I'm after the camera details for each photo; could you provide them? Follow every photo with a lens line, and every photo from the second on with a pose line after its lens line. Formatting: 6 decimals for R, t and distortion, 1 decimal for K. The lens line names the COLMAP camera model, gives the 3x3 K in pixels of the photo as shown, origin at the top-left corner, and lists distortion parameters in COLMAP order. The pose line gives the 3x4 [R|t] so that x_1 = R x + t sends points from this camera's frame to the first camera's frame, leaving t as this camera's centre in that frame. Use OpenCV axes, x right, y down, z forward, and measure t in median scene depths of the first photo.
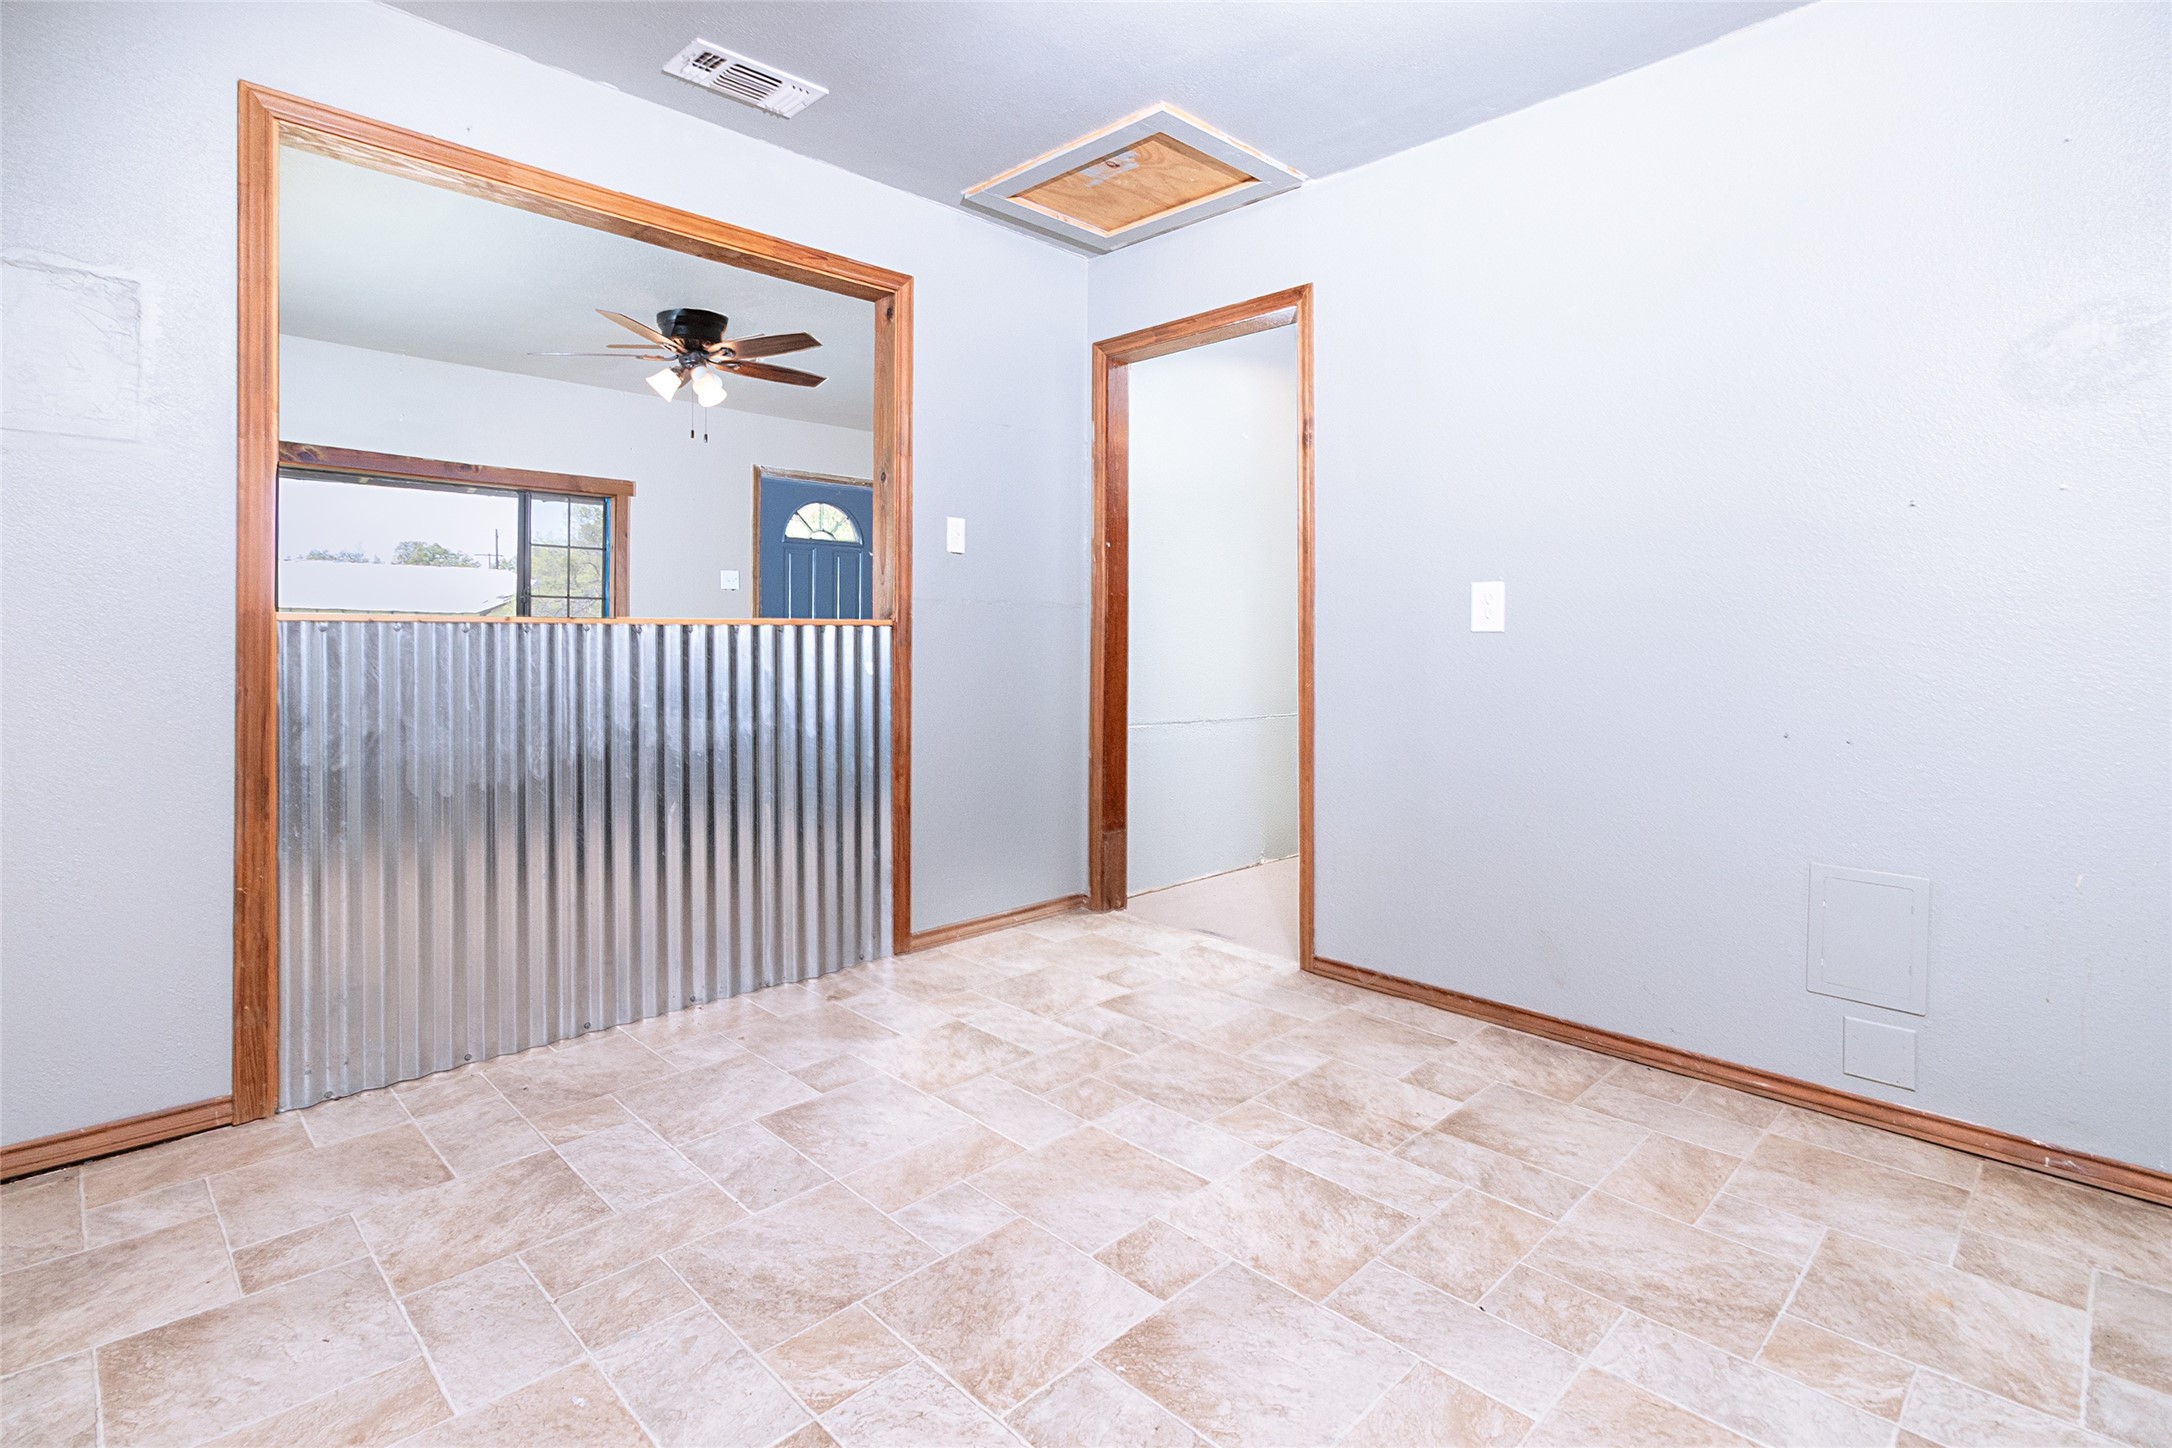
lens RADIAL K [[1017.6, 0, 1075.5], [0, 1017.6, 633.1], [0, 0, 1]] dist [-0.000045, -0.004672]
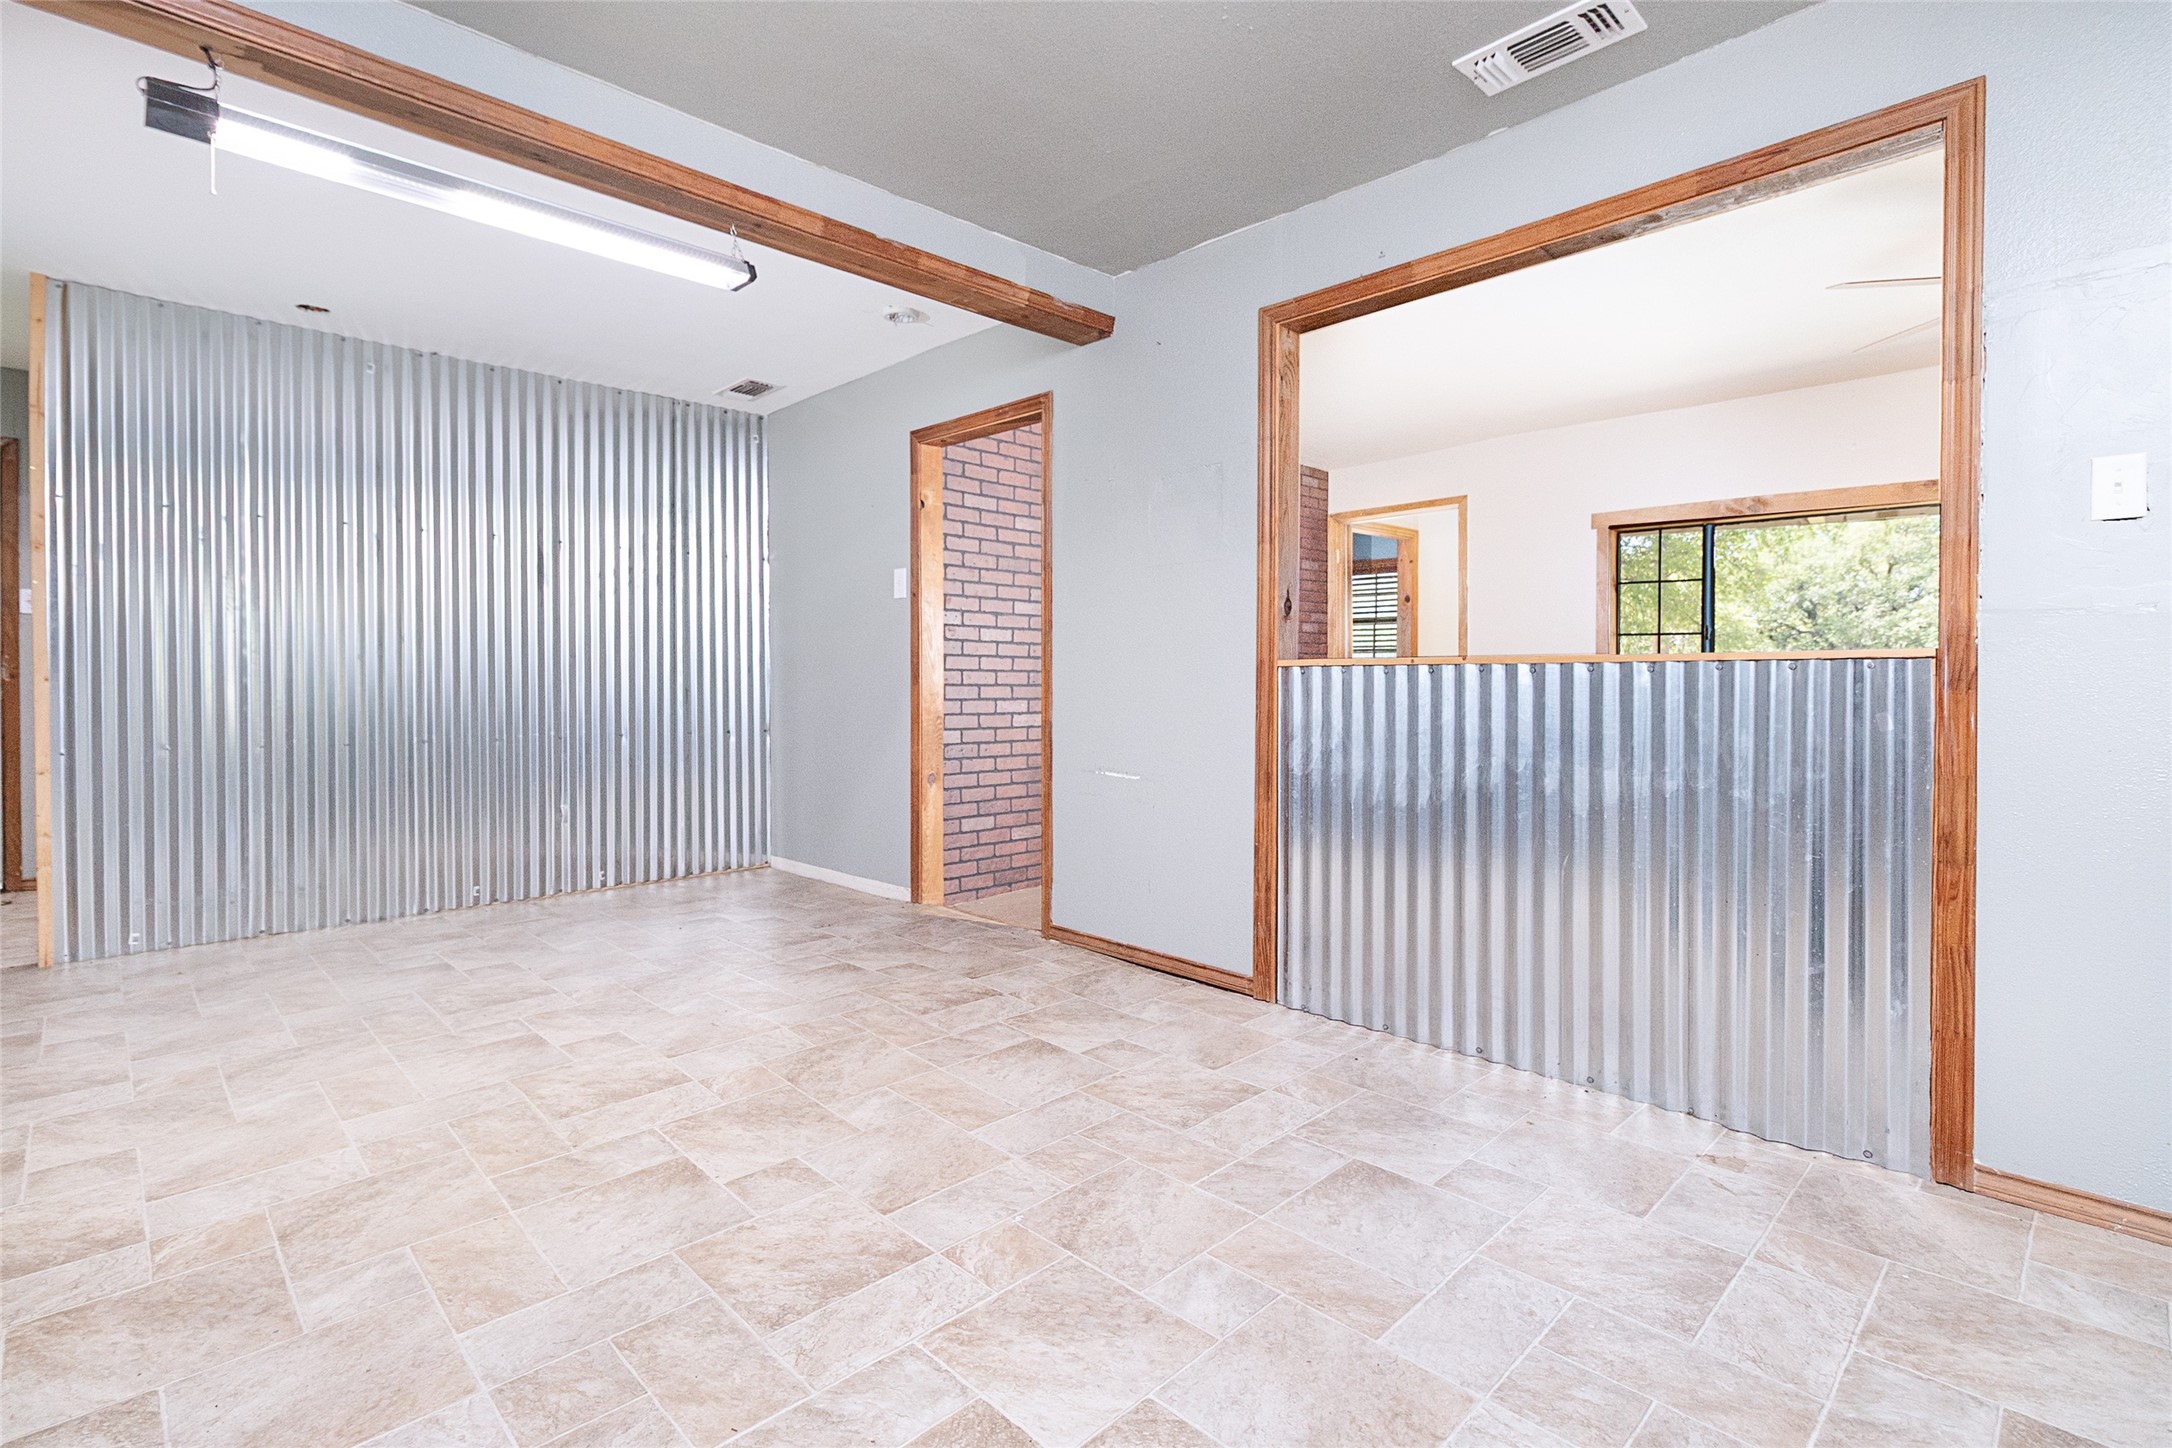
lens RADIAL K [[1049.5, 0, 1090.8], [0, 1049.5, 674.7], [0, 0, 1]] dist [0.022013, 0.000327]
pose [[-0.007021, -0.008507, -0.999939, 0.729046], [0.007777, 0.999933, -0.008561, 0.009541], [0.999945, -0.007837, -0.006955, 0.736777]]
